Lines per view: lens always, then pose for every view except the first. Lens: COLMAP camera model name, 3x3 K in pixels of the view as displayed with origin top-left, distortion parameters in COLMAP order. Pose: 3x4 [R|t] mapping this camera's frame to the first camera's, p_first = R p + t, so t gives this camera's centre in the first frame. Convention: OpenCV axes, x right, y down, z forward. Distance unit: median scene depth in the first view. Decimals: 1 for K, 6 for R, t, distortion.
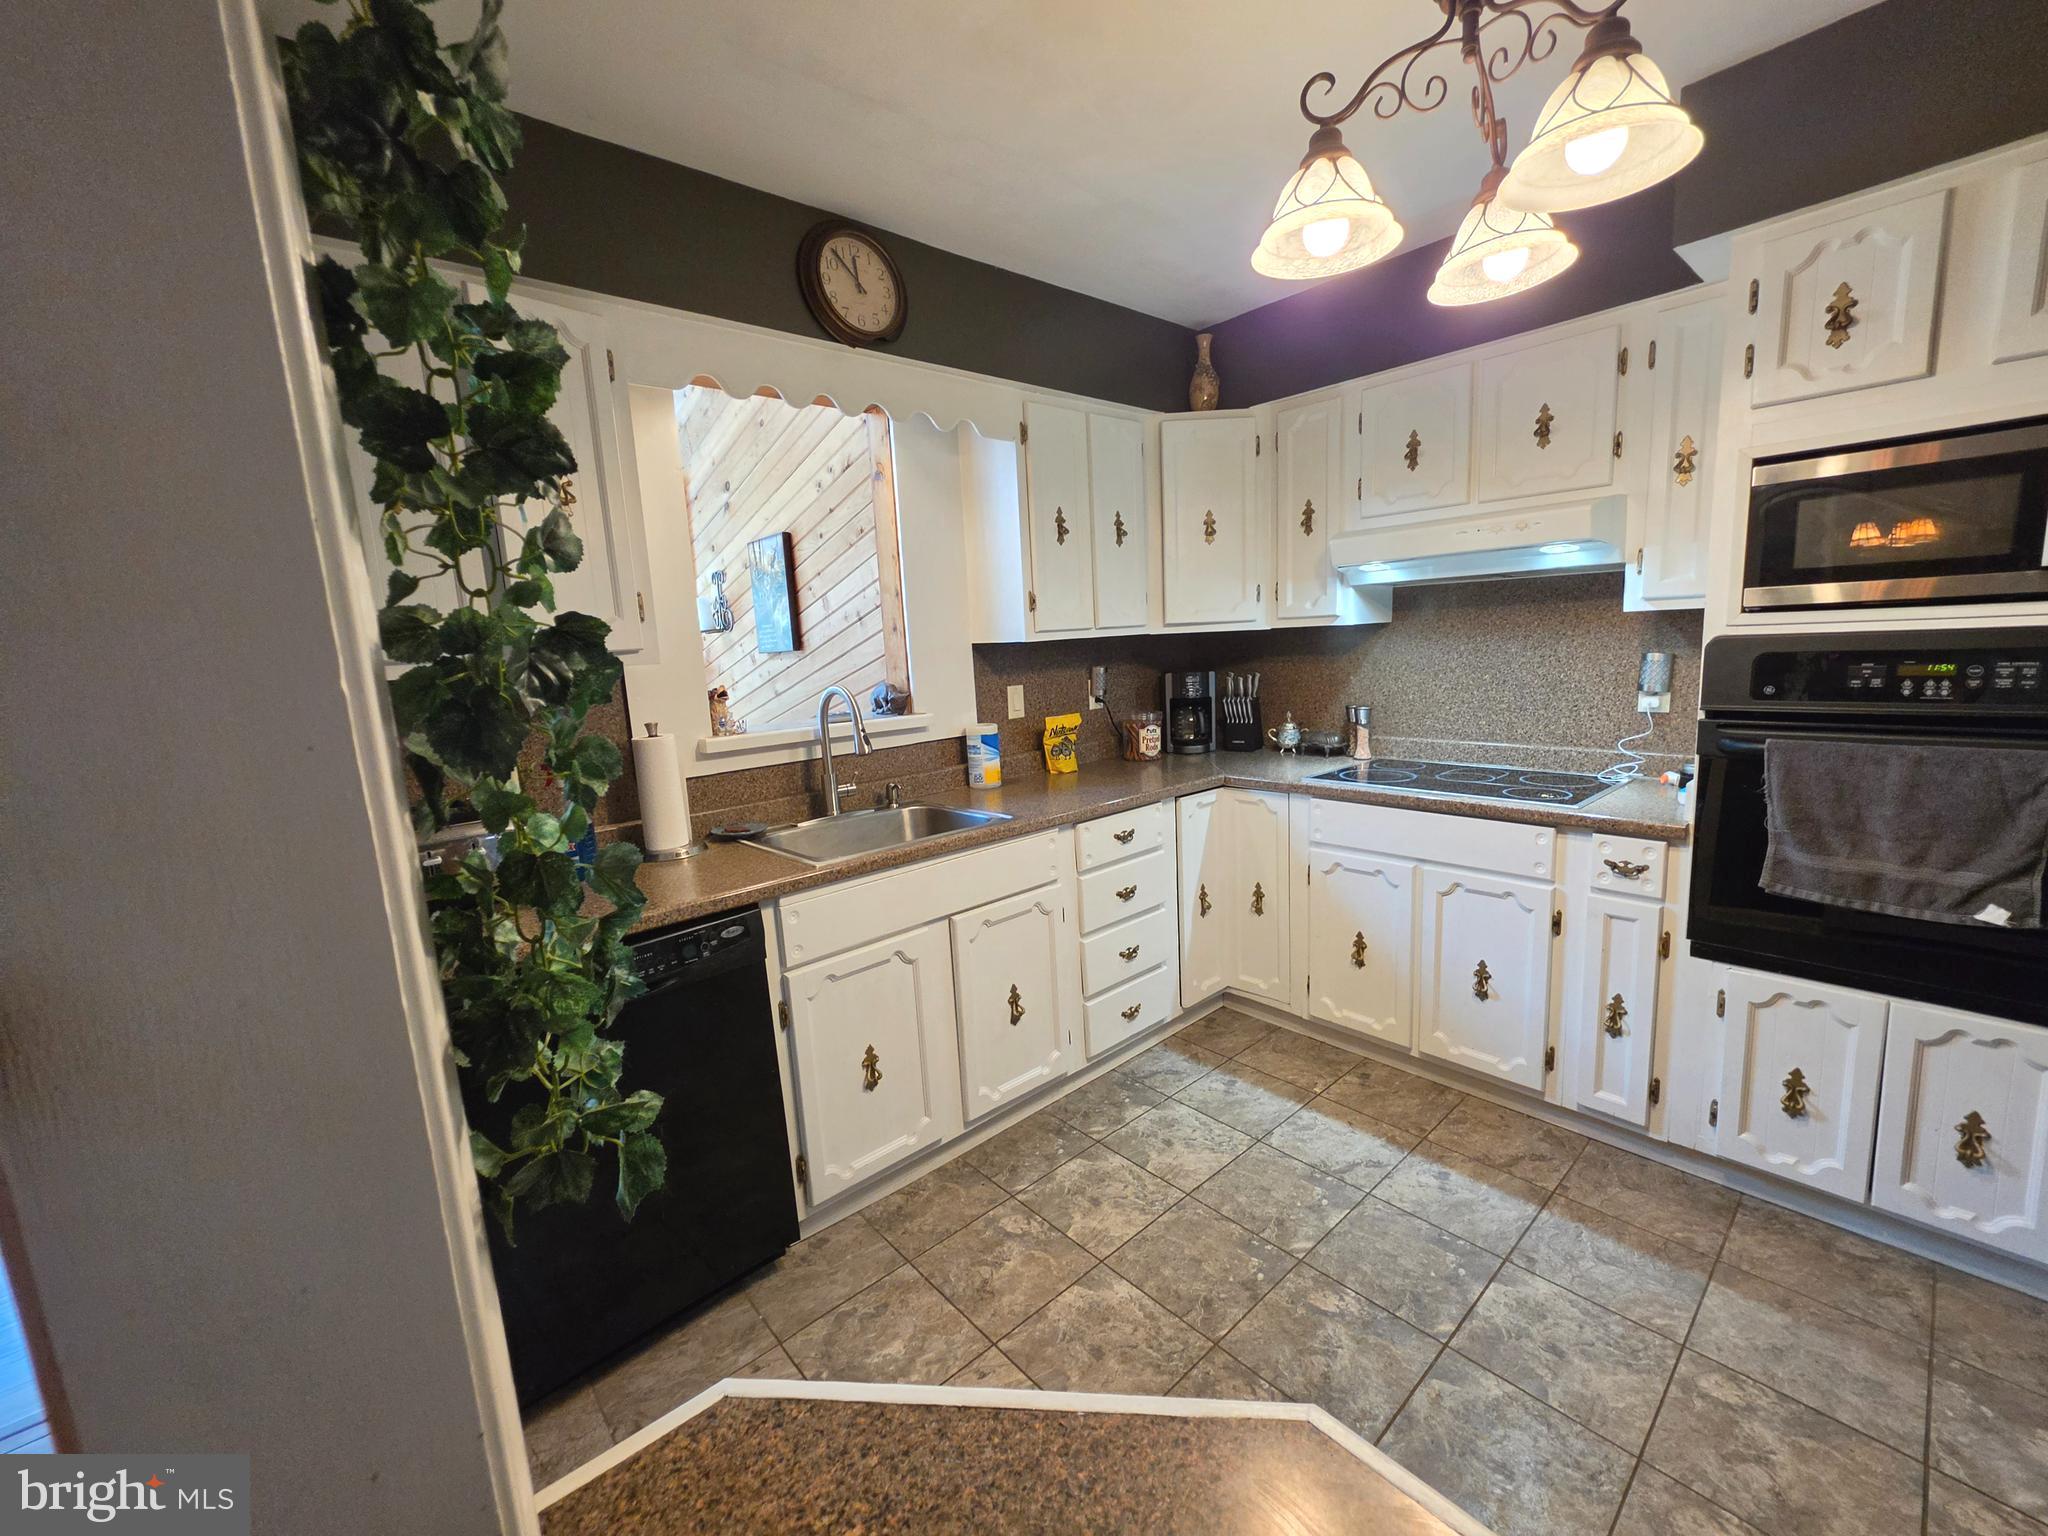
lens RADIAL K [[820.9, 0, 1030.9], [0, 820.9, 765.9], [0, 0, 1]] dist [-0.002988, 0.000122]
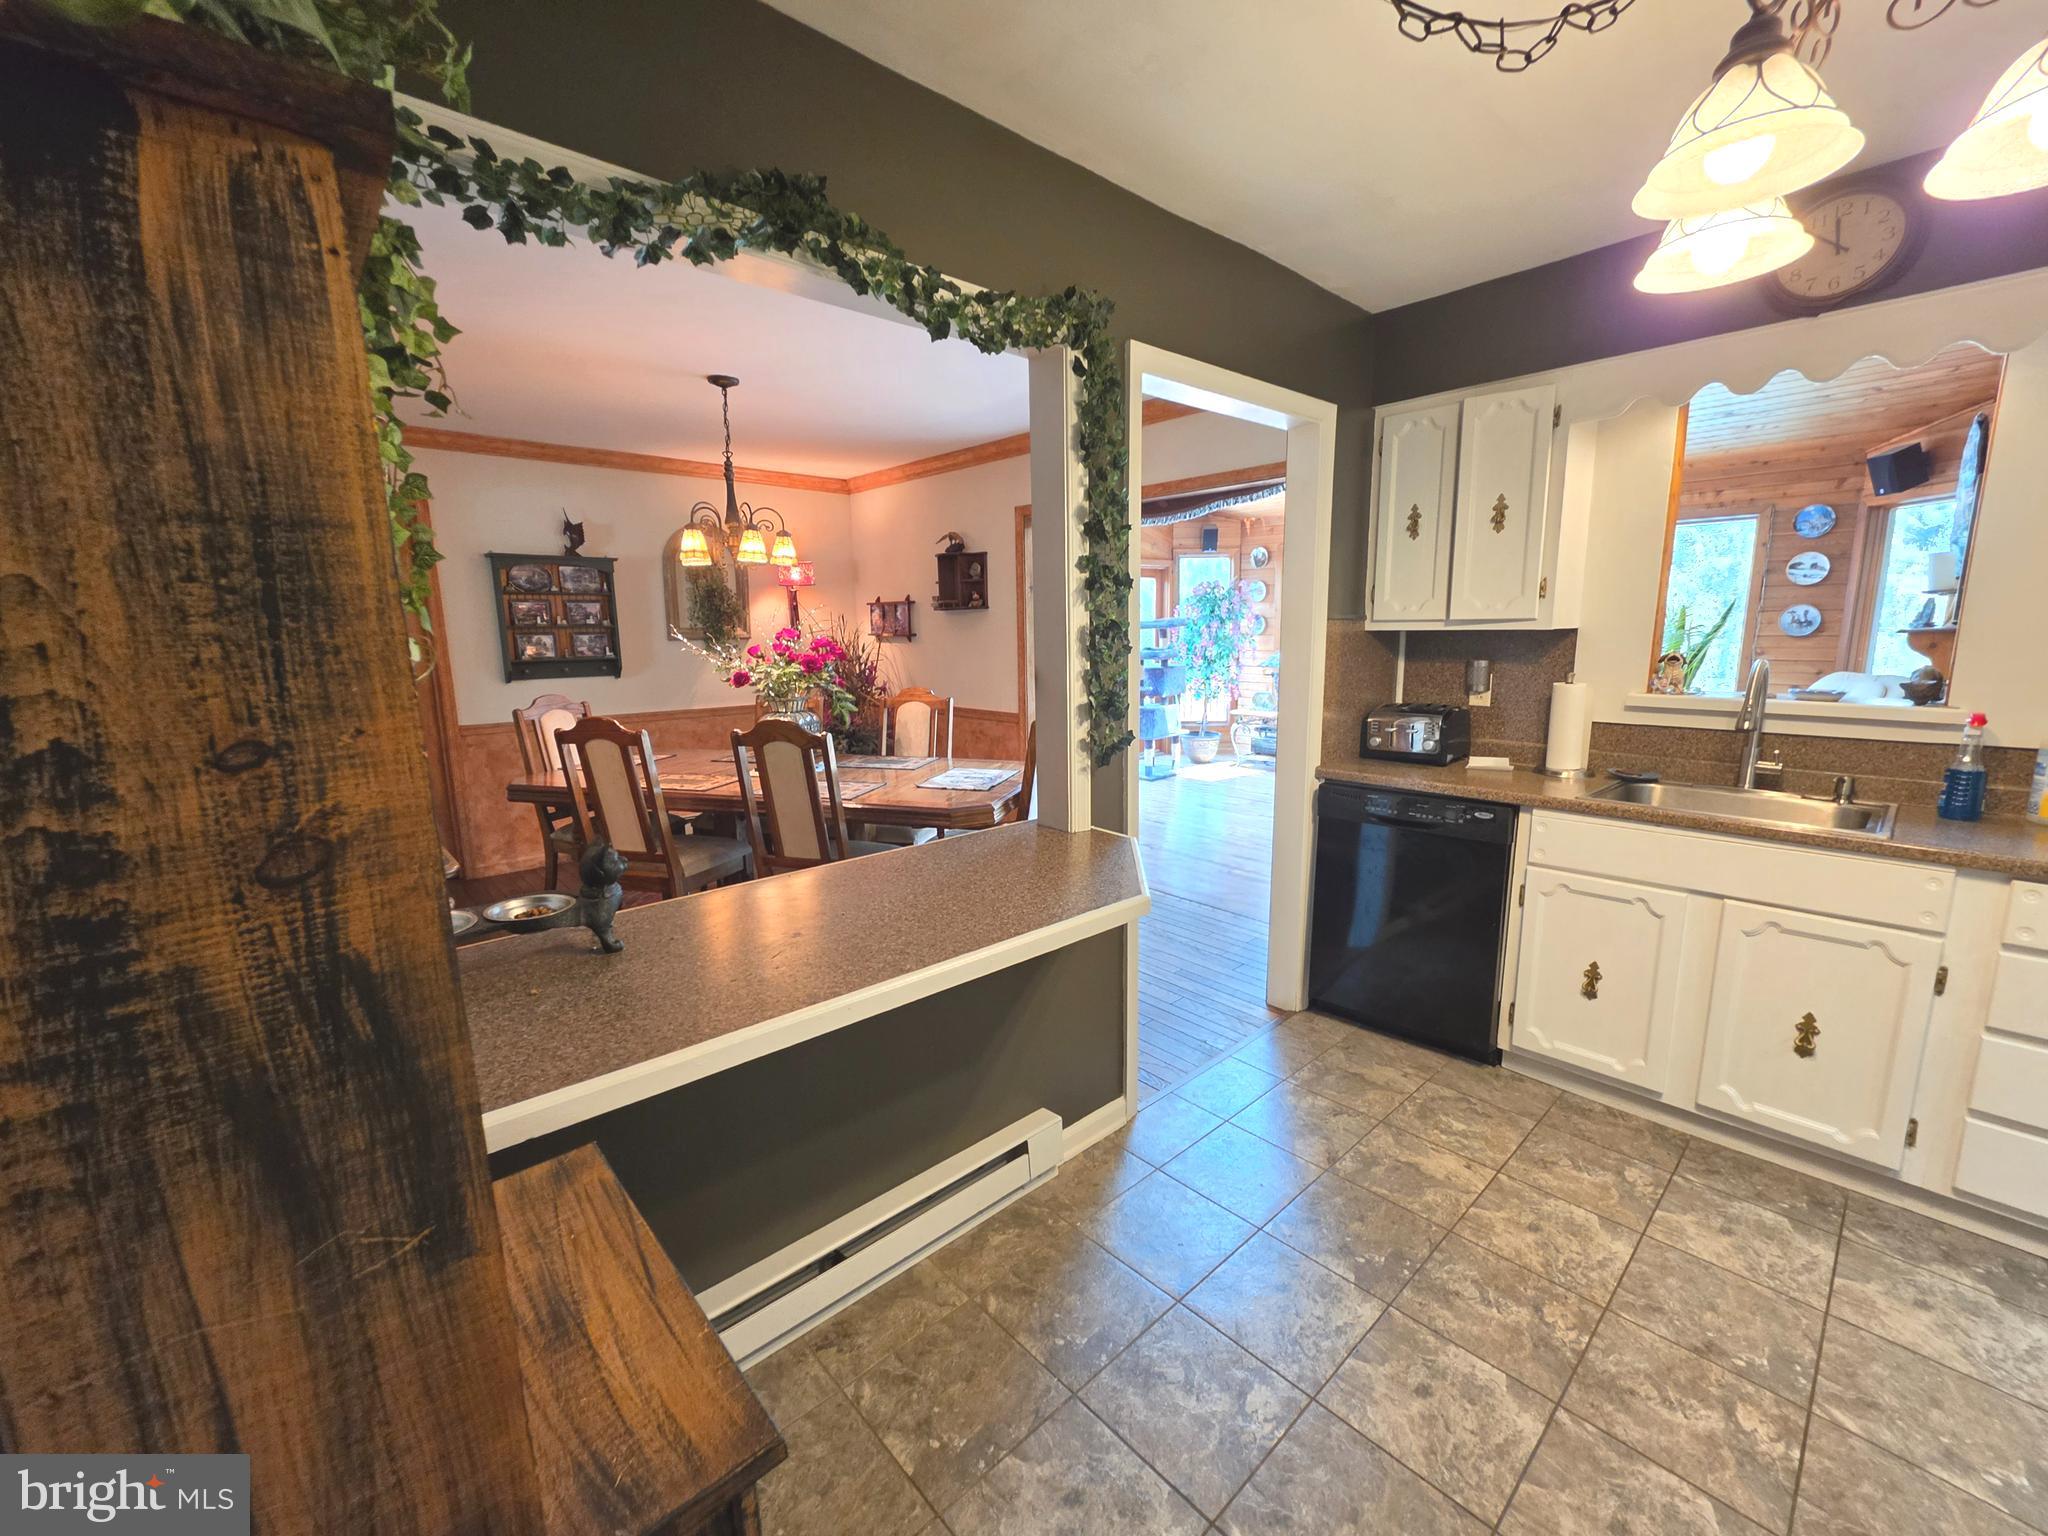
lens RADIAL K [[820.9, 0, 1030.9], [0, 820.9, 765.9], [0, 0, 1]] dist [-0.002988, 0.000122]
pose [[0.018008, 0.223328, -0.974577, 0.879854], [-0.138607, 0.965881, 0.218774, -0.078799], [0.990184, 0.131143, 0.048349, 0.100407]]
